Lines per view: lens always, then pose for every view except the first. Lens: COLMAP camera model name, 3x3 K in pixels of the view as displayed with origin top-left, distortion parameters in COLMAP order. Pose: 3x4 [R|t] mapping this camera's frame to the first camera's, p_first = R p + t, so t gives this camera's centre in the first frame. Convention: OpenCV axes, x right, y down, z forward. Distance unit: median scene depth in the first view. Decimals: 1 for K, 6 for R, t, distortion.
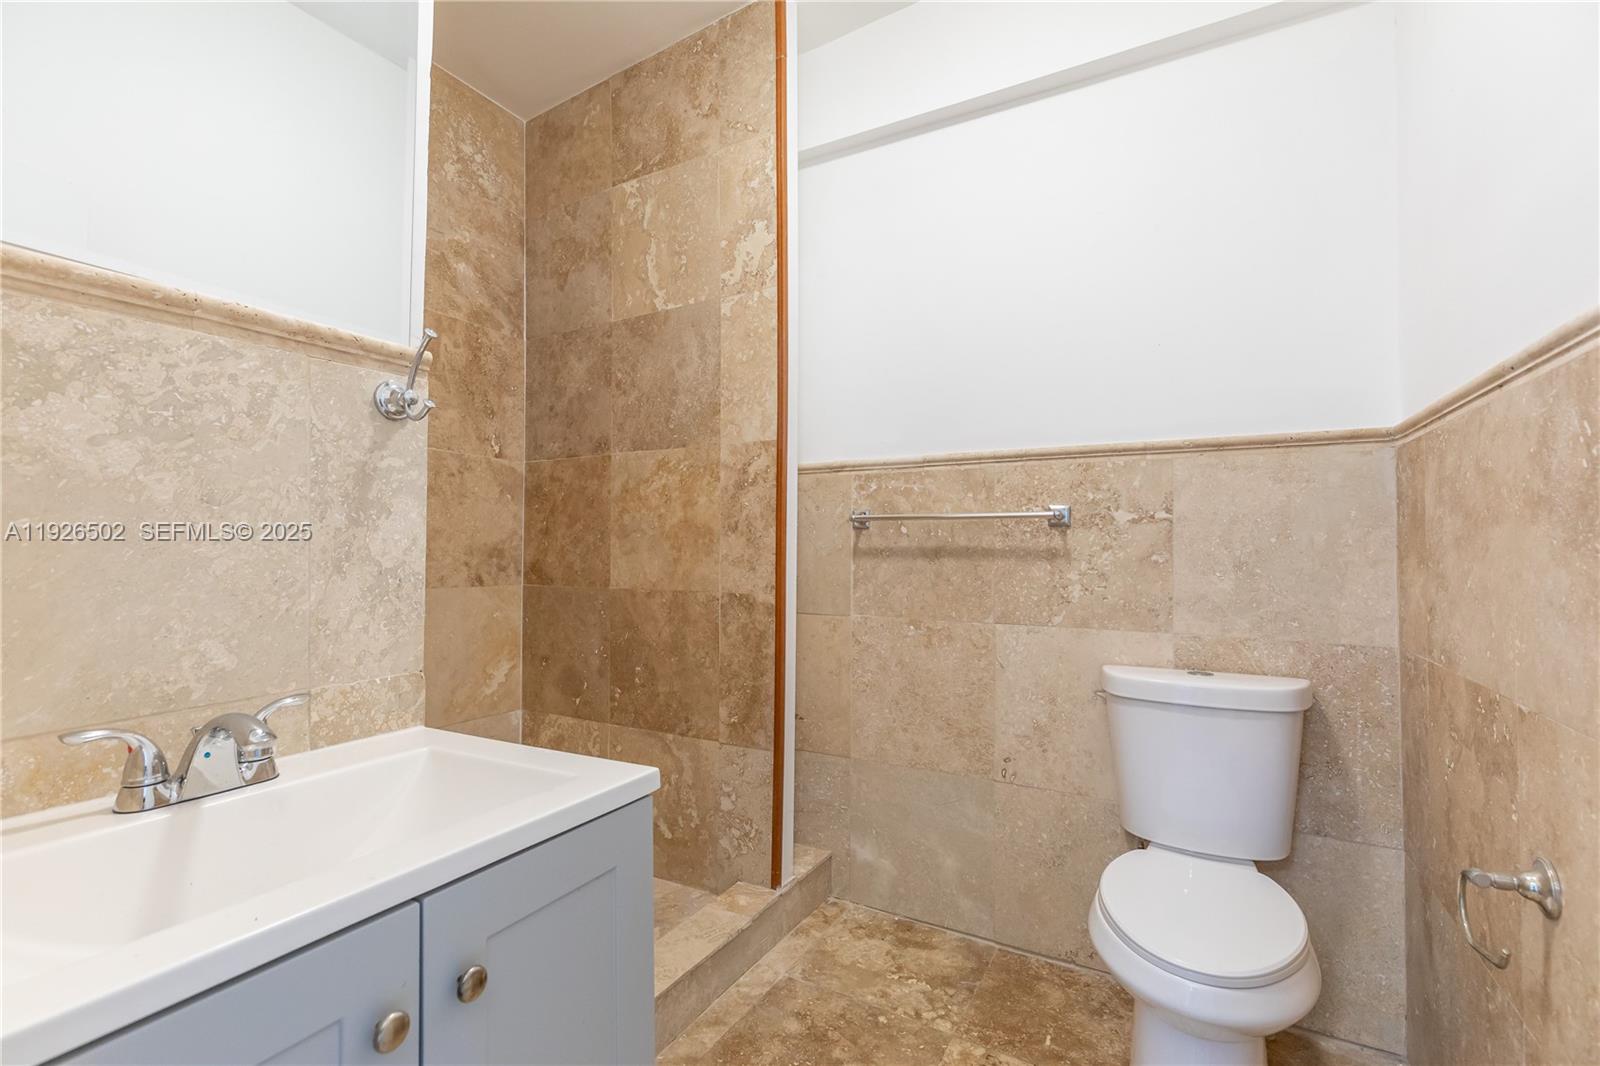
lens RADIAL K [[714.7, 0, 837.0], [0, 714.7, 536.4], [0, 0, 1]] dist [0.011314, -0.003326]
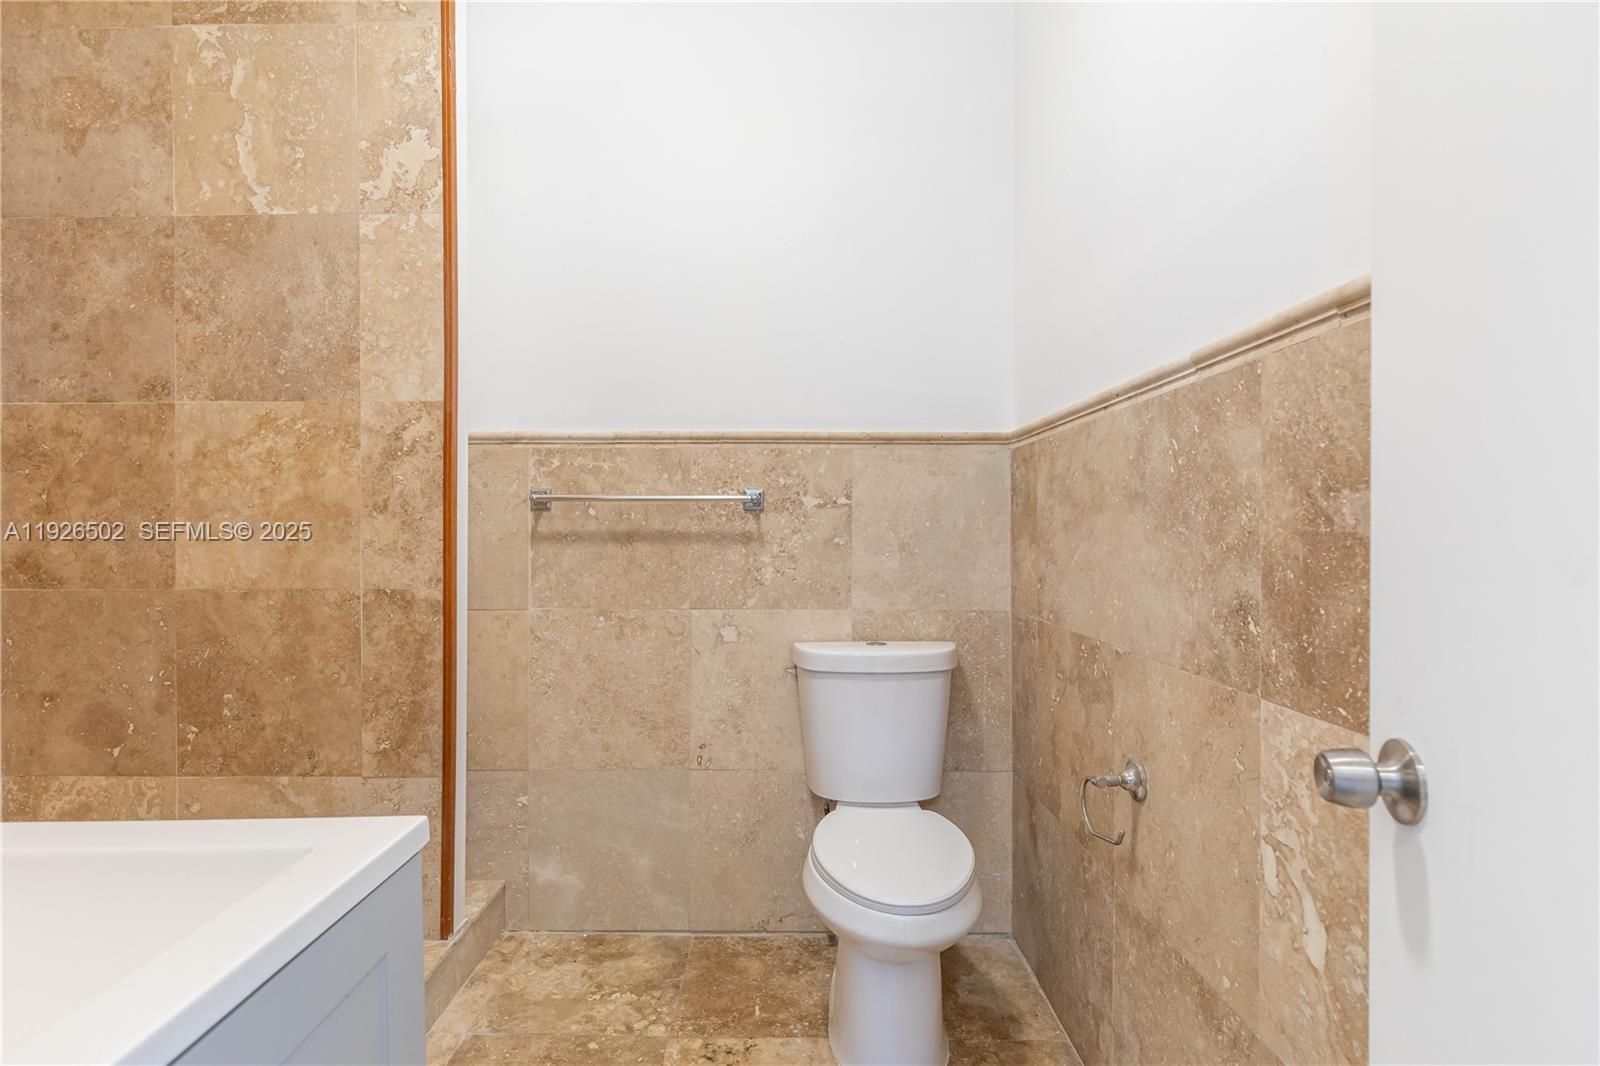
lens RADIAL K [[738.9, 0, 805.2], [0, 738.9, 536.2], [0, 0, 1]] dist [0.000775, -0.000424]
pose [[0.875355, -0.006289, 0.483441, -0.129894], [-0.005313, 0.999730, 0.022625, -0.001018], [-0.483452, -0.022374, 0.875085, 0.048375]]
